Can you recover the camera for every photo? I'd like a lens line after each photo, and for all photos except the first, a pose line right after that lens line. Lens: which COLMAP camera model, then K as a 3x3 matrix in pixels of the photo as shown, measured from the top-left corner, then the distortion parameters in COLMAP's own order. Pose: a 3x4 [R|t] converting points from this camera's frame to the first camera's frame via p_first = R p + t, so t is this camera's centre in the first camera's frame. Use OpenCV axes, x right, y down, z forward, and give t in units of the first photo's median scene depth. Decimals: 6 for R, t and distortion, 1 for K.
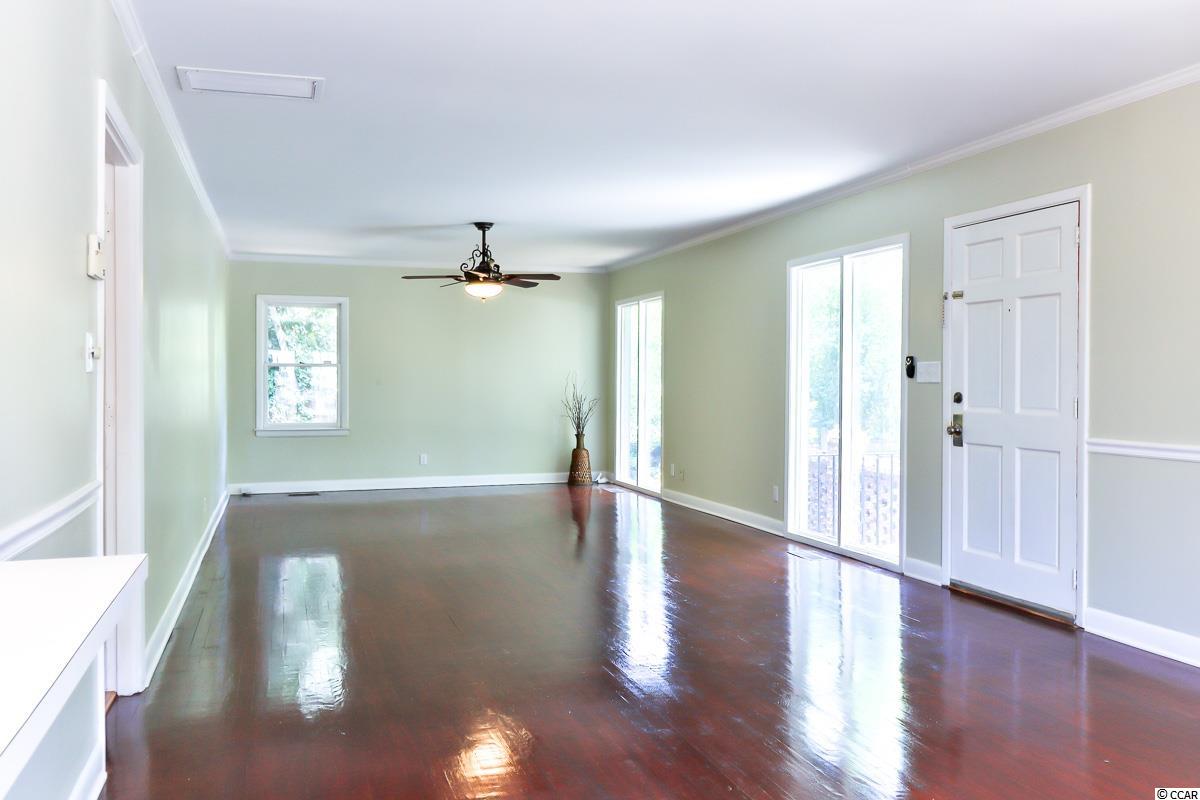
lens RADIAL K [[968.8, 0, 563.6], [0, 968.8, 394.0], [0, 0, 1]] dist [0.009753, -0.001777]
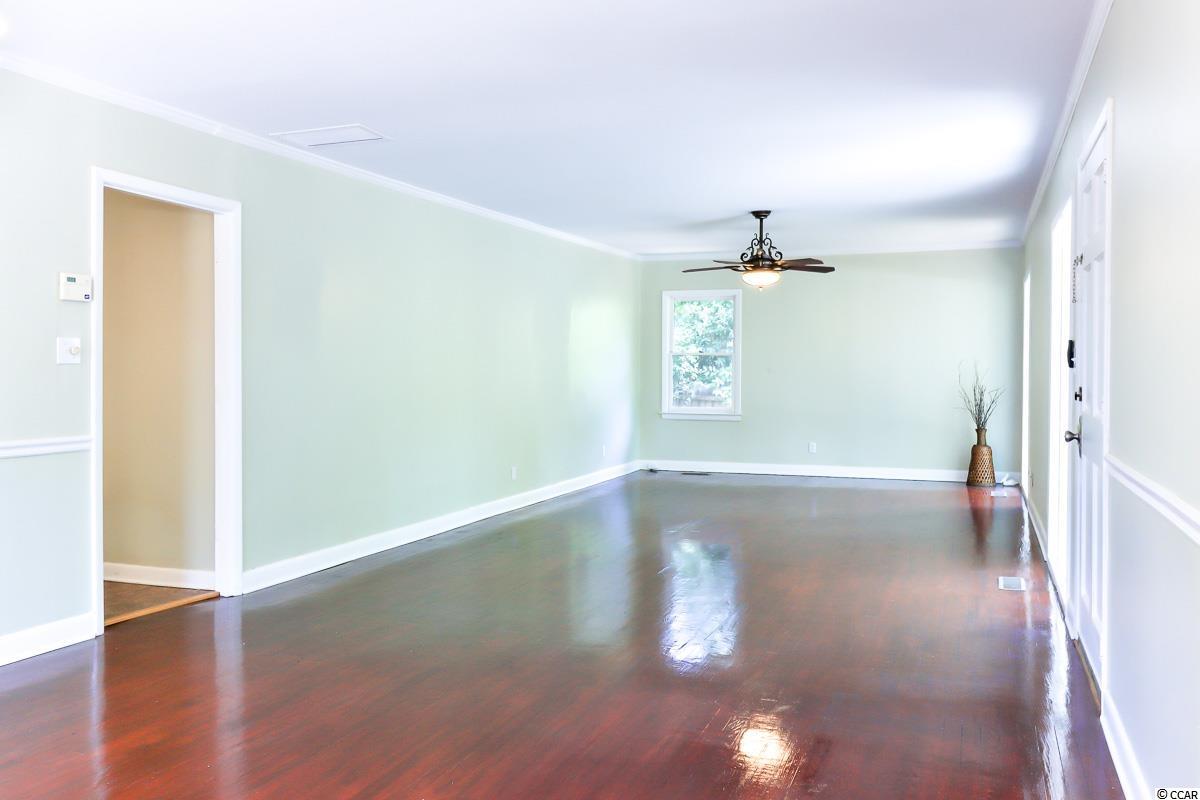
lens RADIAL K [[968.8, 0, 603.8], [0, 968.8, 376.2], [0, 0, 1]] dist [0.009753, -0.001777]
pose [[0.786489, 0.006895, -0.617566, 0.315734], [-0.010900, 0.999937, -0.002717, -0.001006], [0.617508, 0.008868, 0.786515, 0.085855]]
